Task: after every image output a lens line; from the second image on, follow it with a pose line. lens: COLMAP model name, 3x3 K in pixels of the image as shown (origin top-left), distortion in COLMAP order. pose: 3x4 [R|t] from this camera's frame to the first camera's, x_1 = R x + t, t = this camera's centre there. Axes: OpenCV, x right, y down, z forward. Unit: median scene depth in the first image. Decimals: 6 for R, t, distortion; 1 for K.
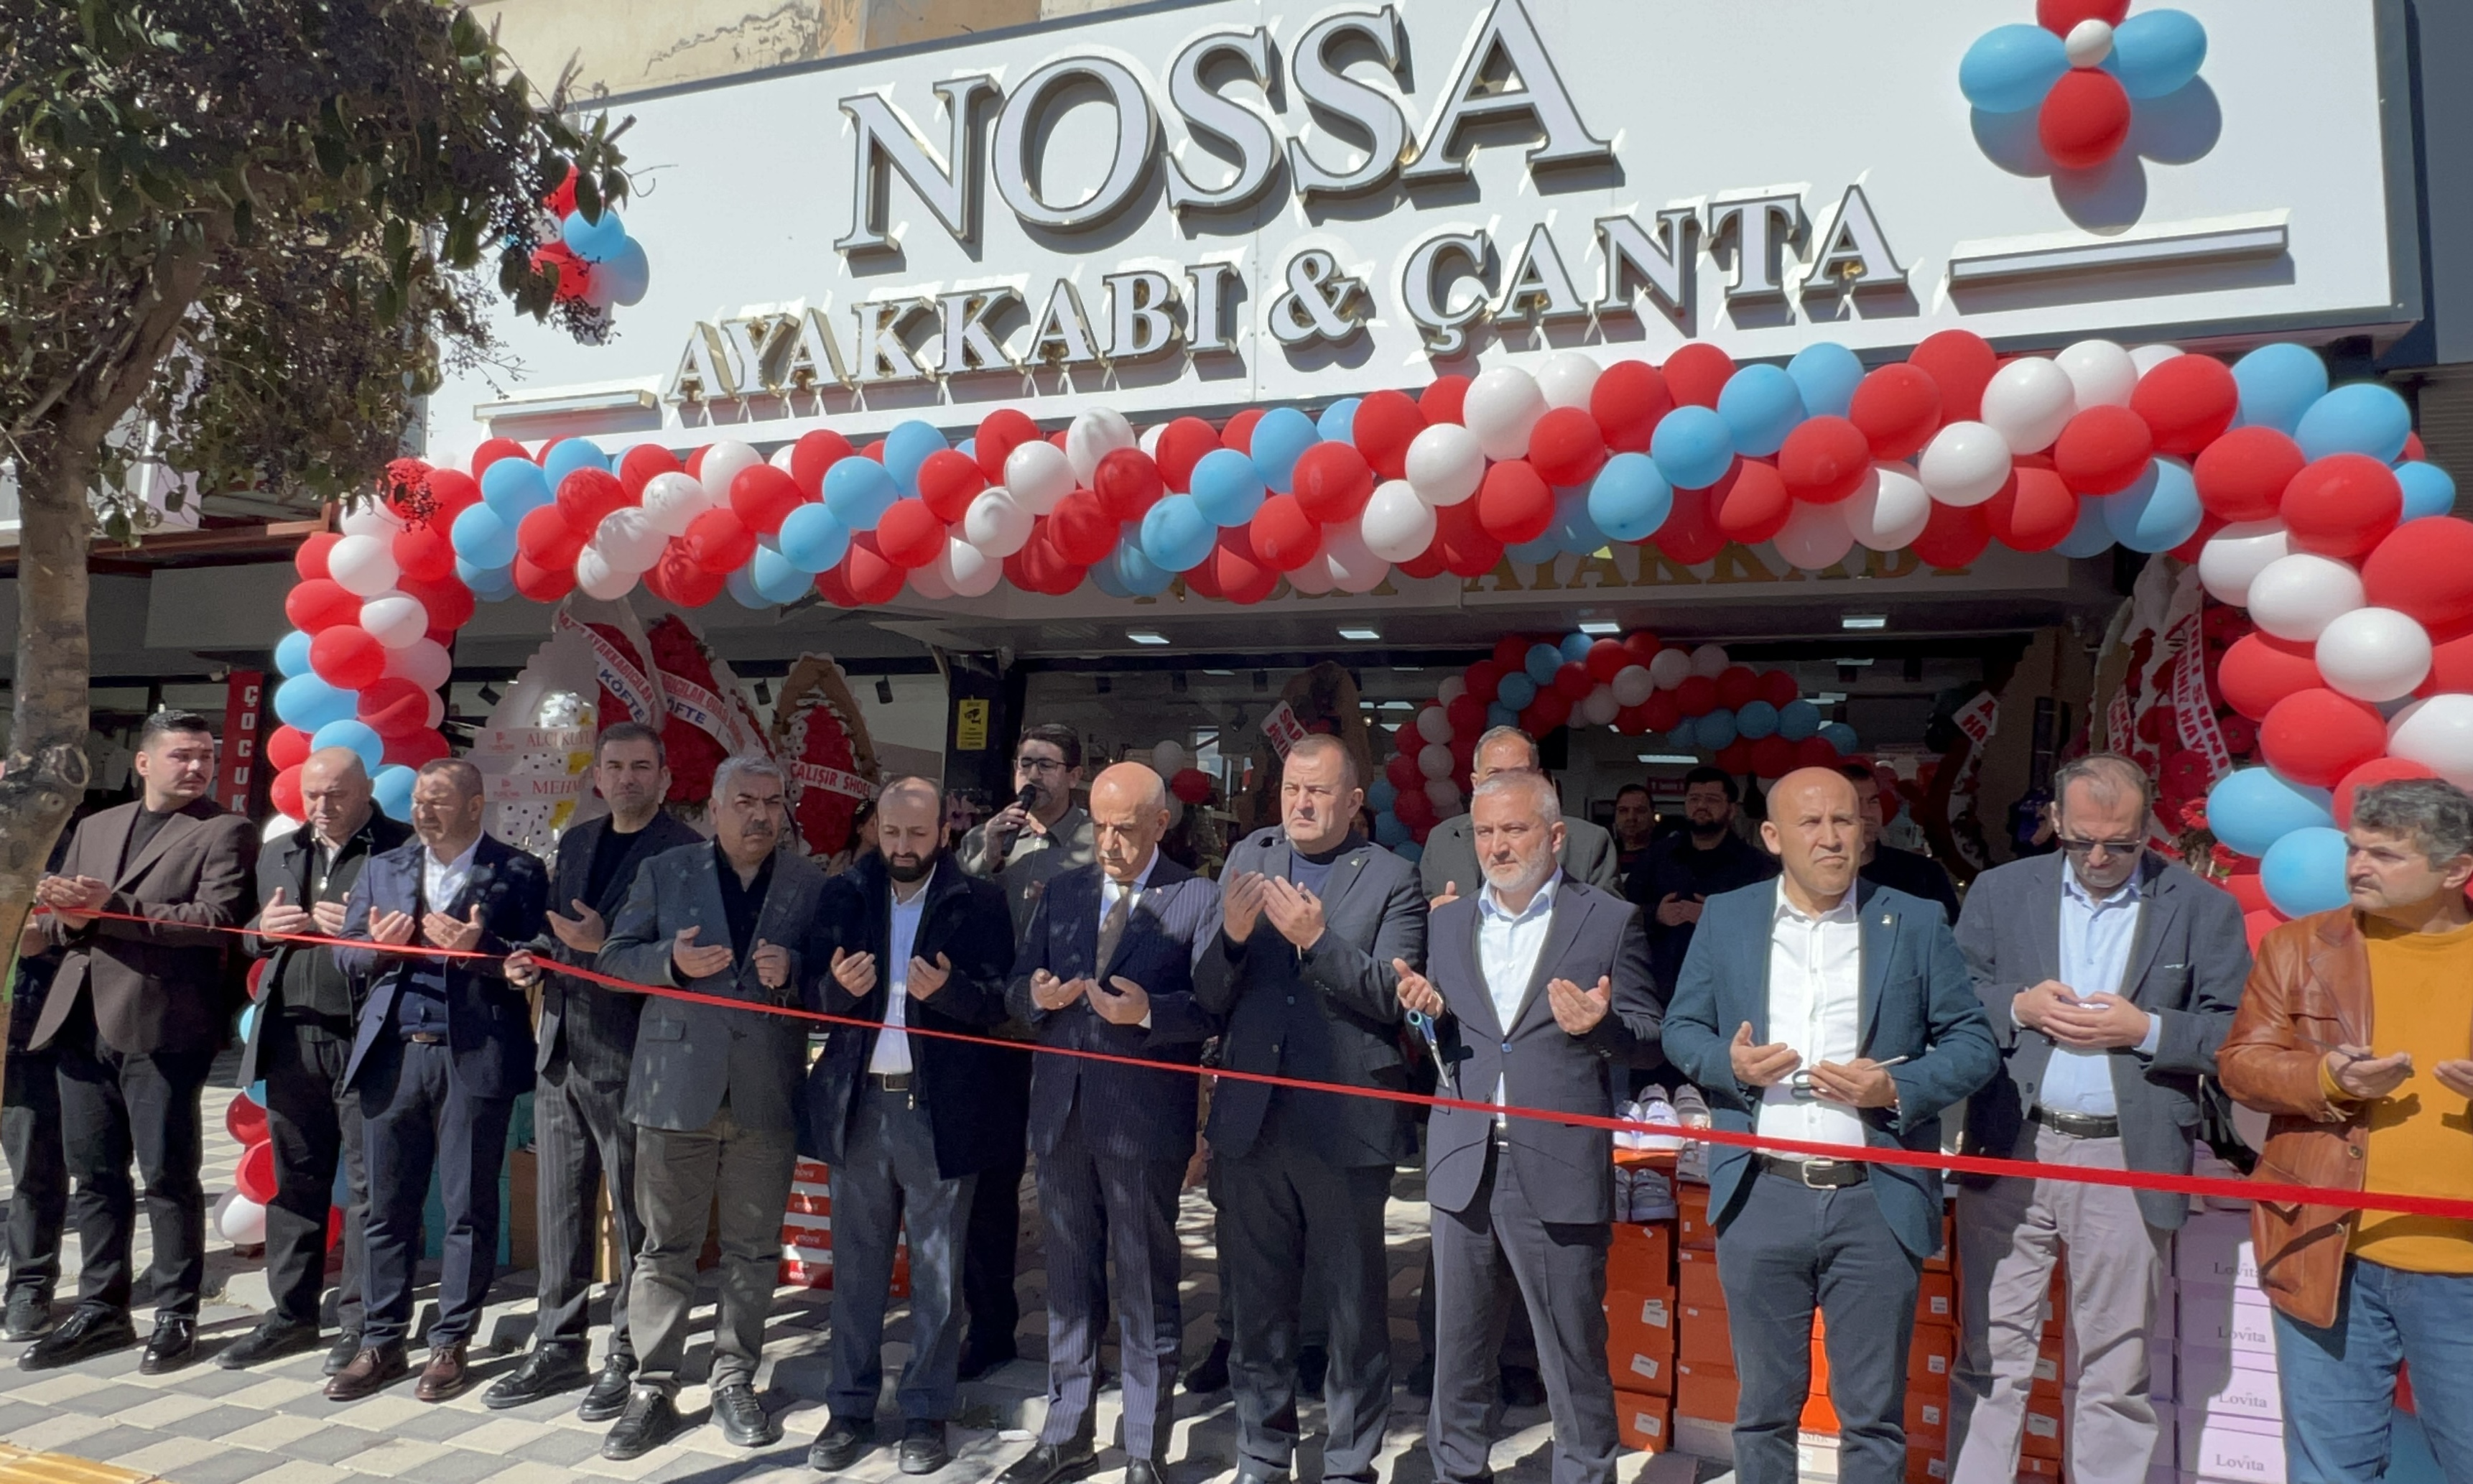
lens RADIAL K [[1577.6, 0, 1241.6], [0, 1577.6, 754.0], [0, 0, 1]] dist [-0.026551, -0.002466]
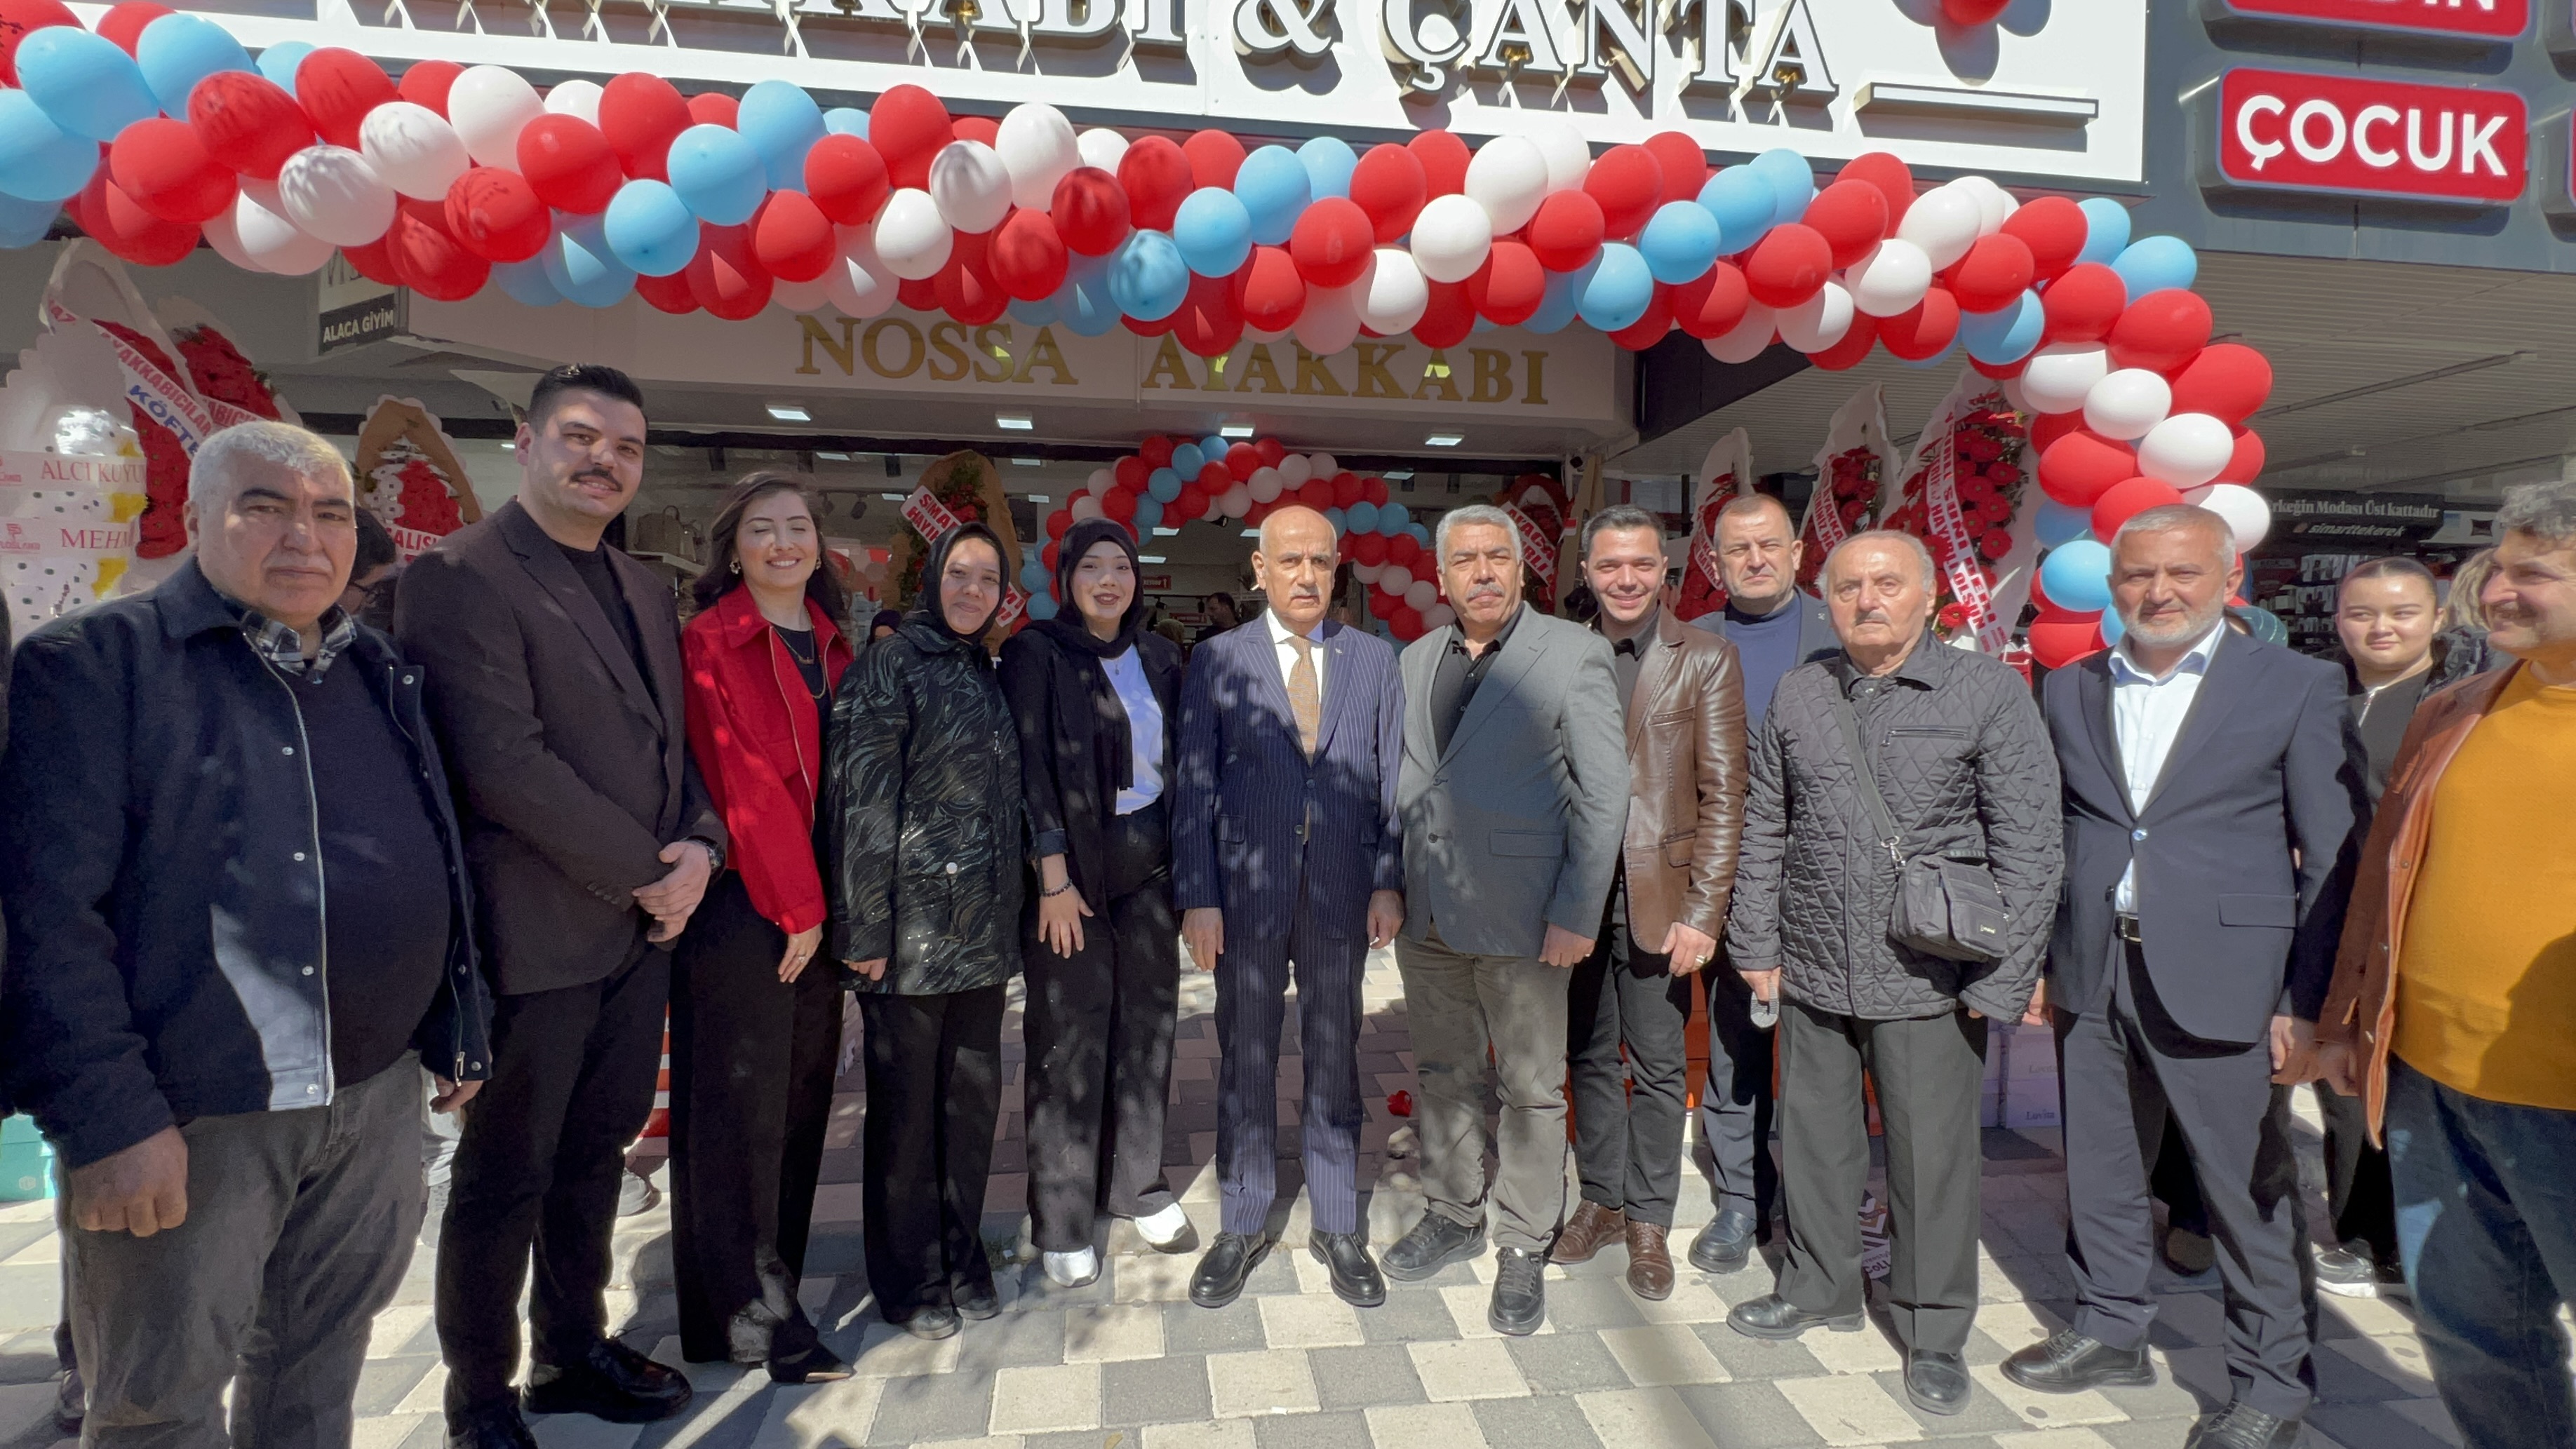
lens RADIAL K [[1228.4, 0, 1275.8], [0, 1228.4, 721.1], [0, 0, 1]] dist [-0.012523, 0.001342]
pose [[0.882602, -0.039441, 0.468463, -0.295650], [-0.020109, 0.992395, 0.121438, 0.032825], [-0.469690, -0.116602, 0.875097, 0.330396]]
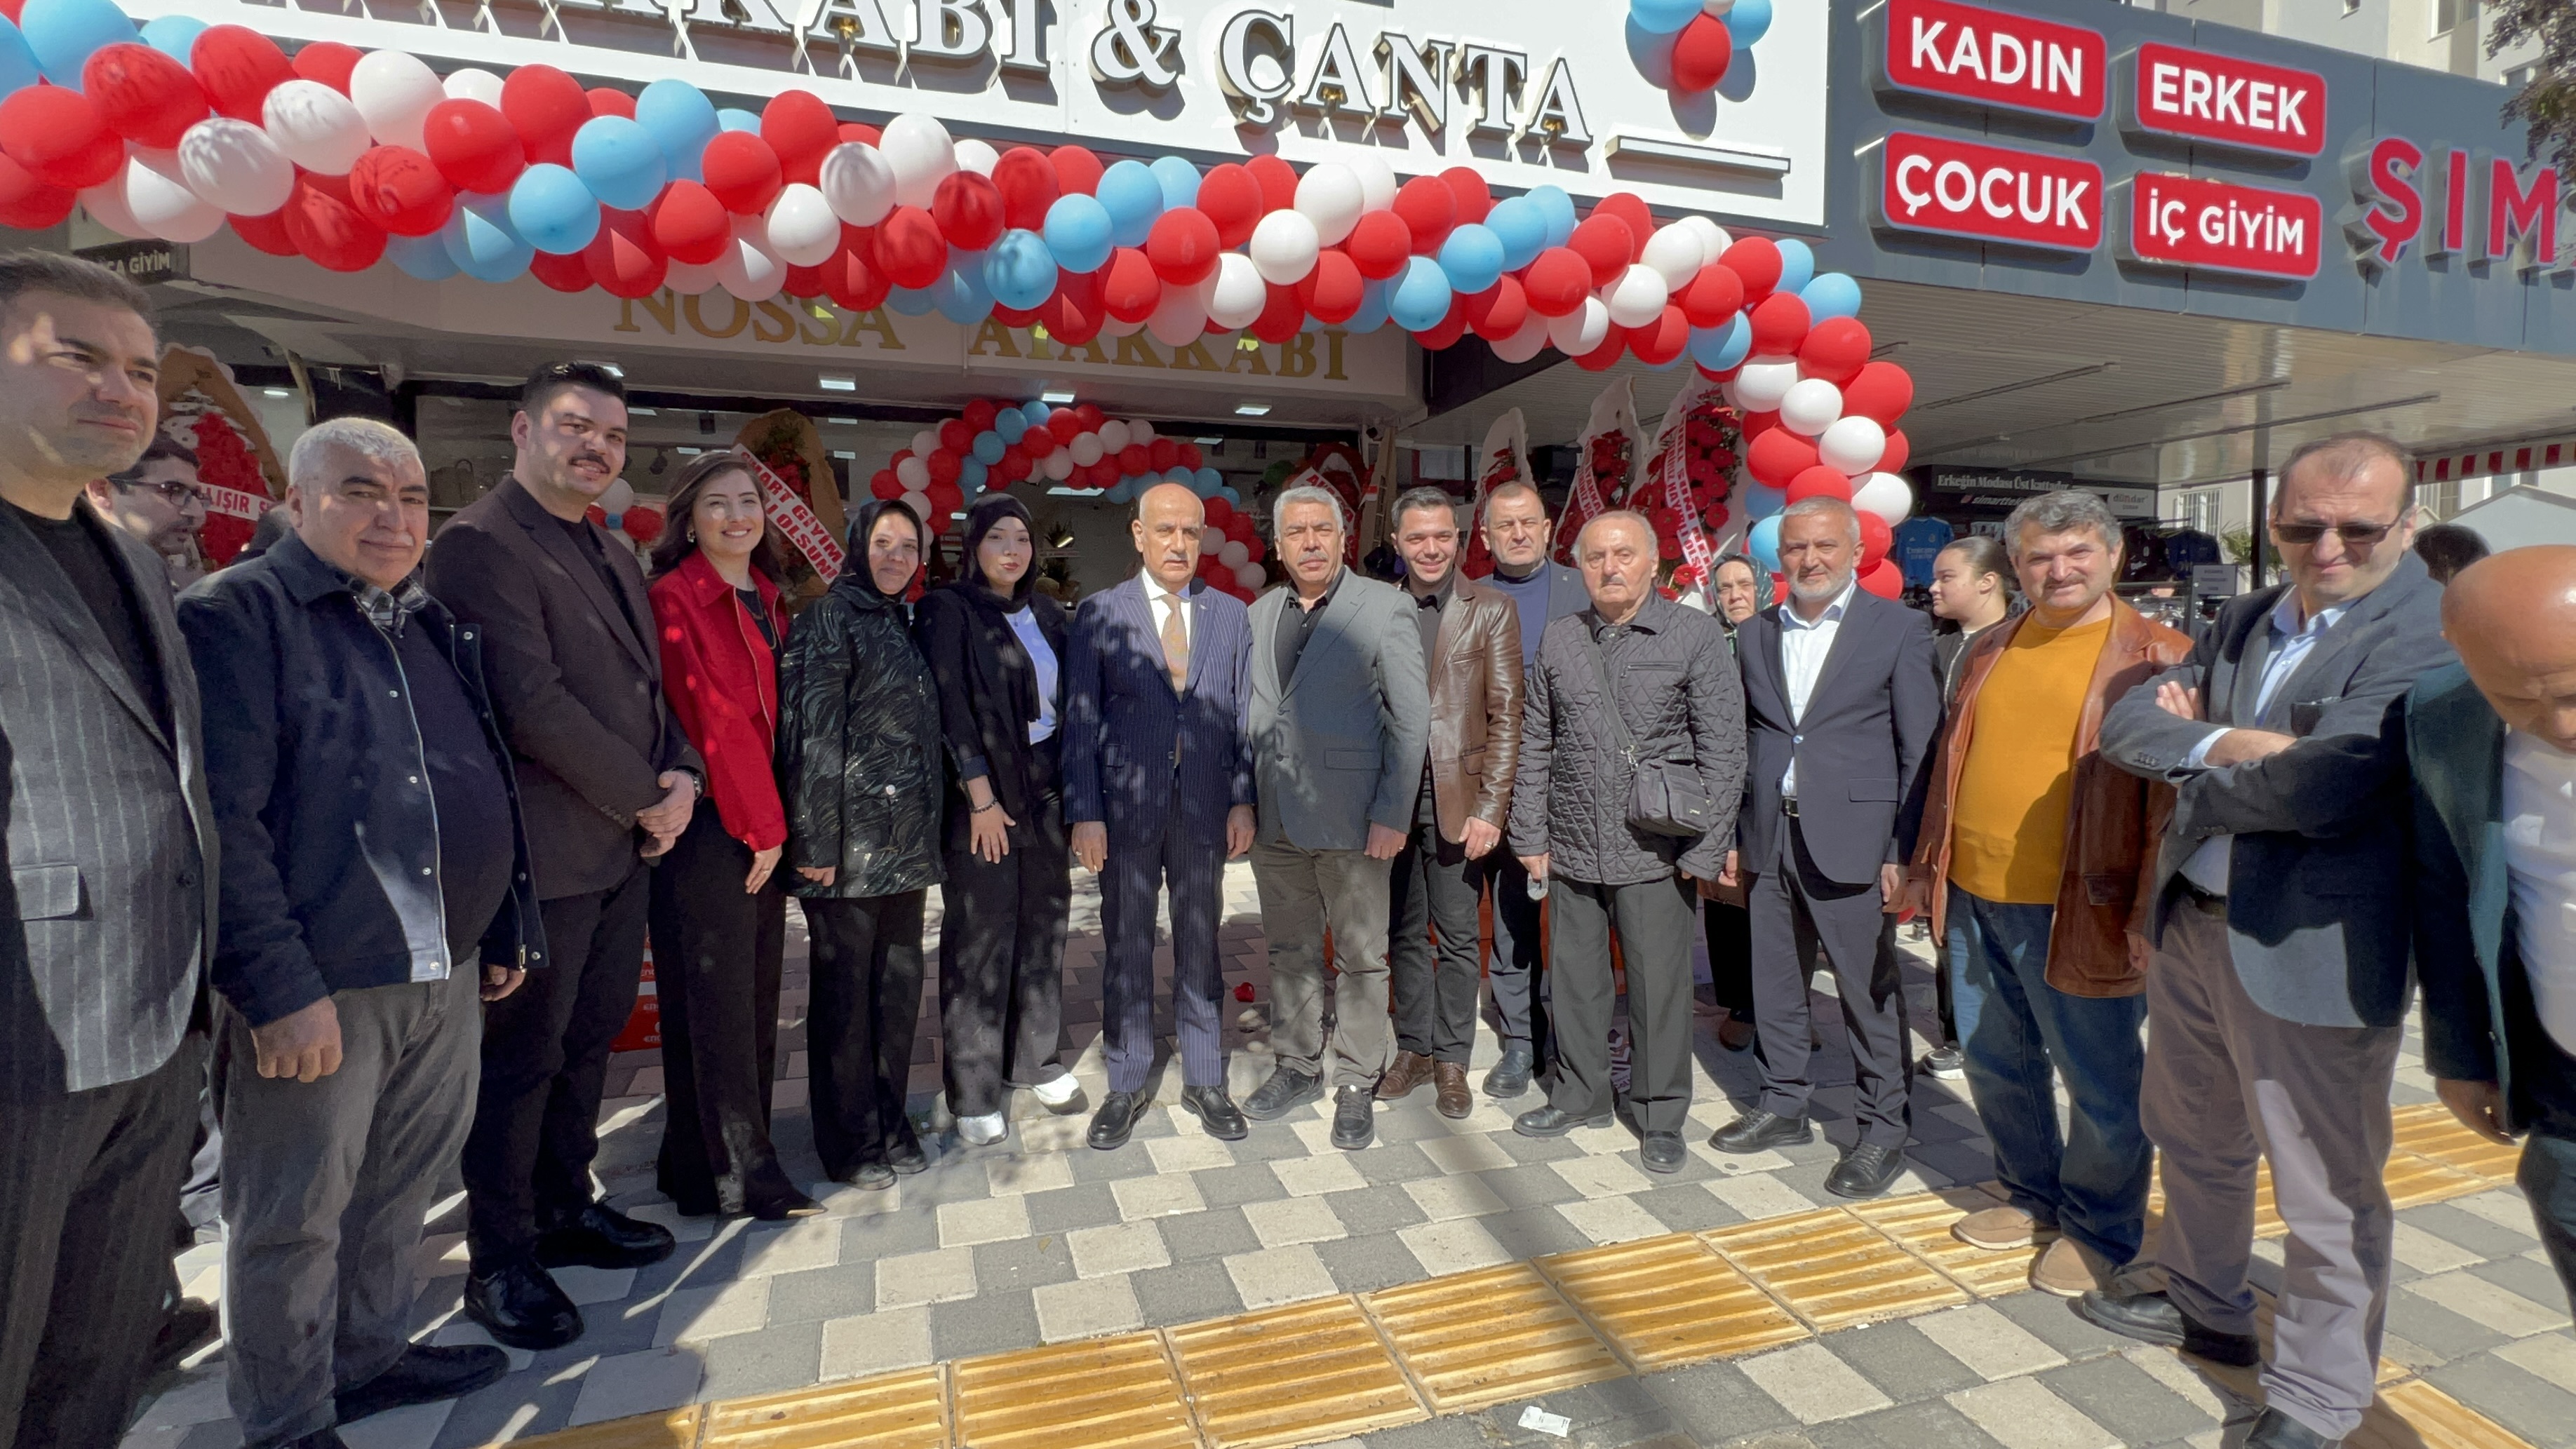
lens RADIAL K [[1228.4, 0, 1288.0], [0, 1228.4, 728.0], [0, 0, 1]] dist [-0.012523, 0.001342]
pose [[0.784125, -0.077418, 0.615755, -0.394500], [-0.027333, 0.986918, 0.158891, 0.025484], [-0.620000, -0.141420, 0.771751, 0.246987]]
